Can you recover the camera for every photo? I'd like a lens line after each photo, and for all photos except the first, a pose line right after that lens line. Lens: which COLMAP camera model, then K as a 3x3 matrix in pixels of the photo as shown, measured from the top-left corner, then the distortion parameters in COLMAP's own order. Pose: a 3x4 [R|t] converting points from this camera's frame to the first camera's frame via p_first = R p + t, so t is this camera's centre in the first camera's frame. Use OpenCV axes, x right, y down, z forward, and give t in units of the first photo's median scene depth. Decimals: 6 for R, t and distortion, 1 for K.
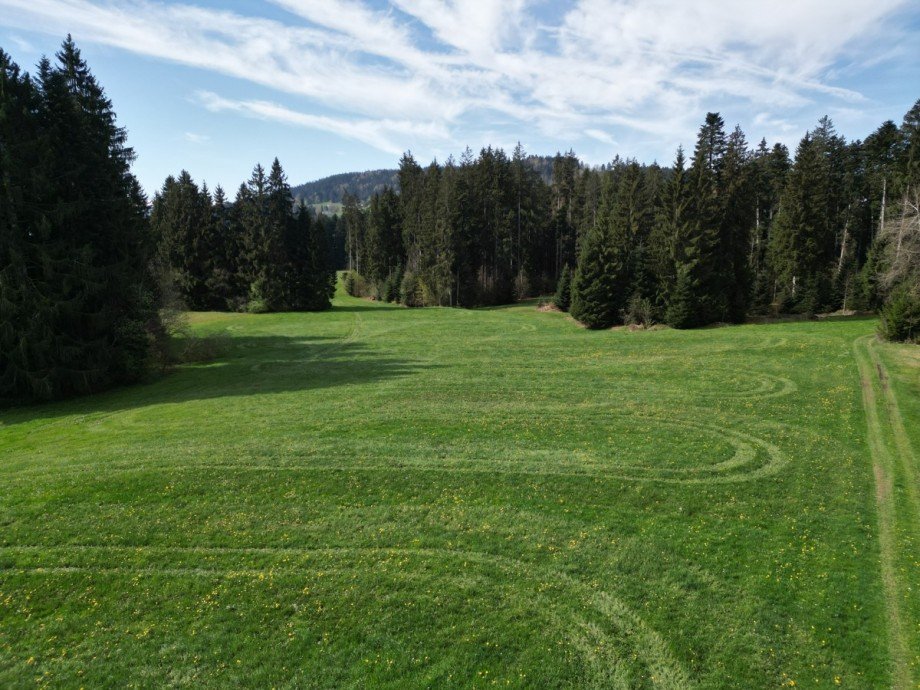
lens RADIAL K [[639.1, 0, 461.9], [0, 639.1, 343.1], [0, 0, 1]] dist [0.079919, -0.069217]
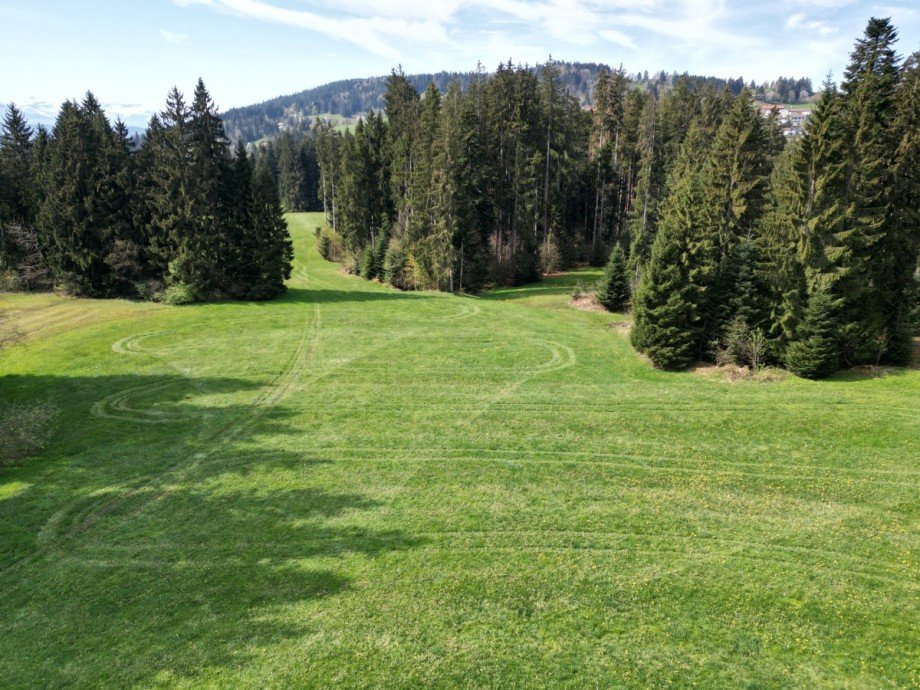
lens RADIAL K [[685.8, 0, 460.4], [0, 685.8, 343.5], [0, 0, 1]] dist [0.080773, -0.069552]
pose [[0.999669, 0.017600, -0.018757, 0.010428], [-0.015530, 0.994323, 0.105268, -0.101364], [0.020503, -0.104942, 0.994267, 0.270980]]
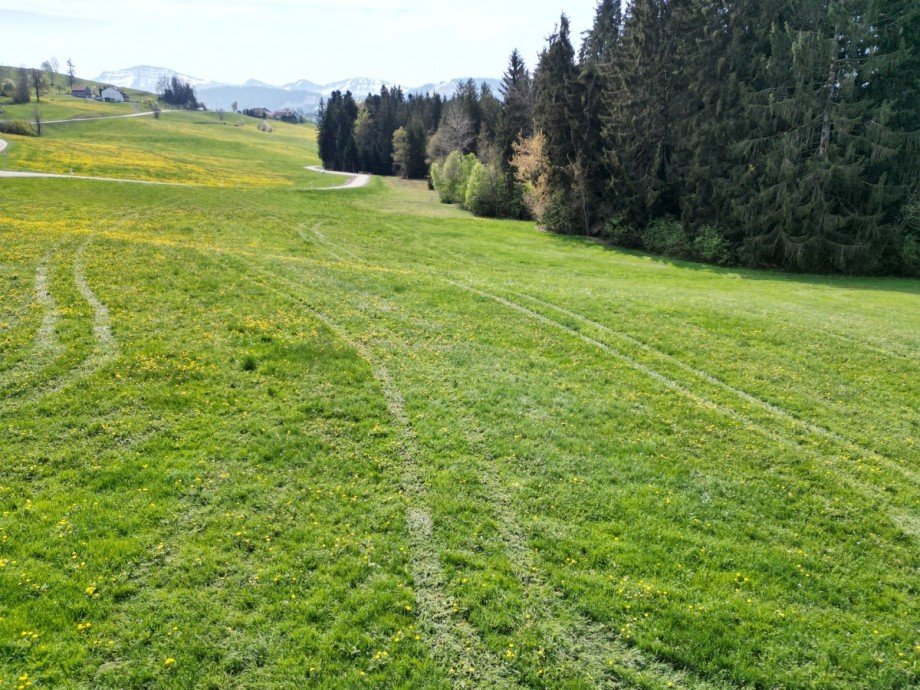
lens RADIAL K [[685.8, 0, 459.0], [0, 685.8, 342.6], [0, 0, 1]] dist [0.080773, -0.069552]
pose [[0.342990, 0.260147, -0.902597, 0.073752], [-0.167103, 0.962457, 0.213901, 0.025727], [0.924356, 0.077461, 0.373584, 0.067095]]
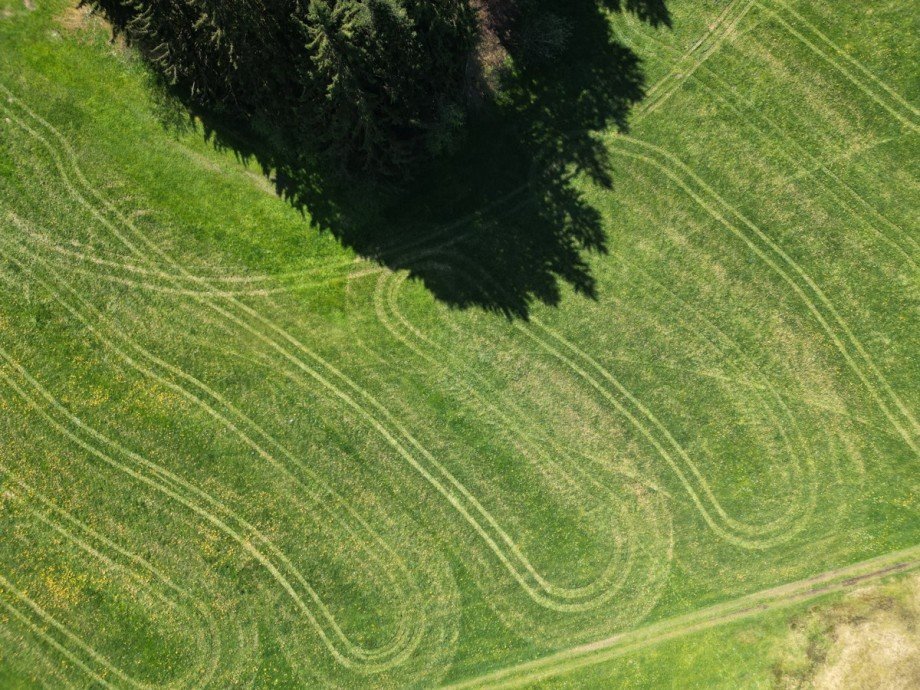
lens RADIAL K [[639.1, 0, 467.1], [0, 639.1, 343.2], [0, 0, 1]] dist [0.079919, -0.069217]
pose [[0.733022, 0.680080, -0.013047, -0.107013], [-0.096407, 0.122862, 0.987730, -0.593341], [0.673338, -0.722770, 0.155625, 0.307383]]
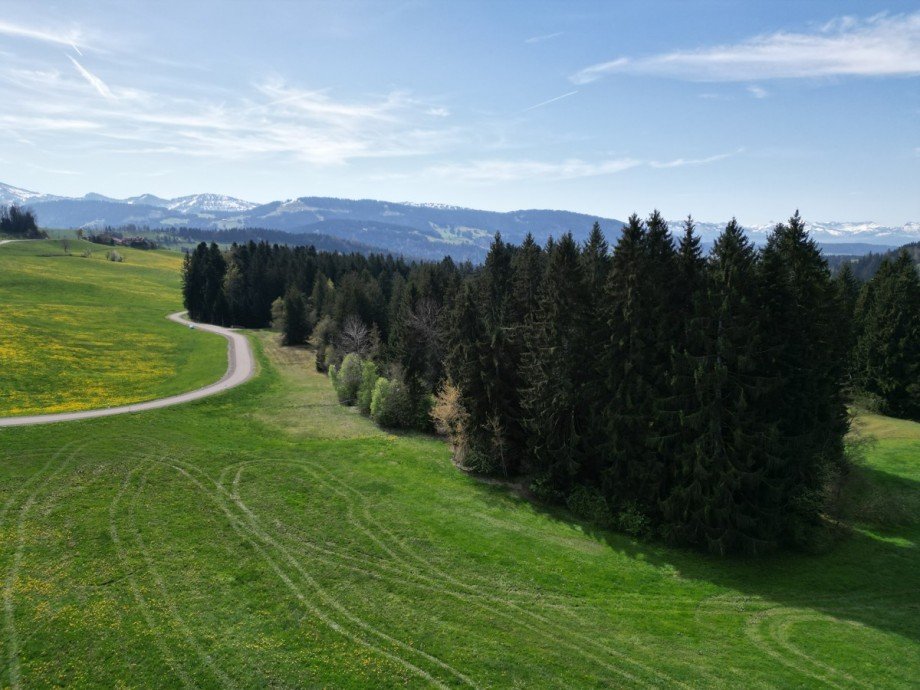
lens RADIAL K [[639.1, 0, 459.9], [0, 639.1, 343.8], [0, 0, 1]] dist [0.079919, -0.069217]
pose [[0.550171, 0.116513, -0.826883, -0.003389], [-0.147045, 0.988262, 0.041415, -0.114522], [0.822003, 0.098803, 0.560846, -0.006853]]
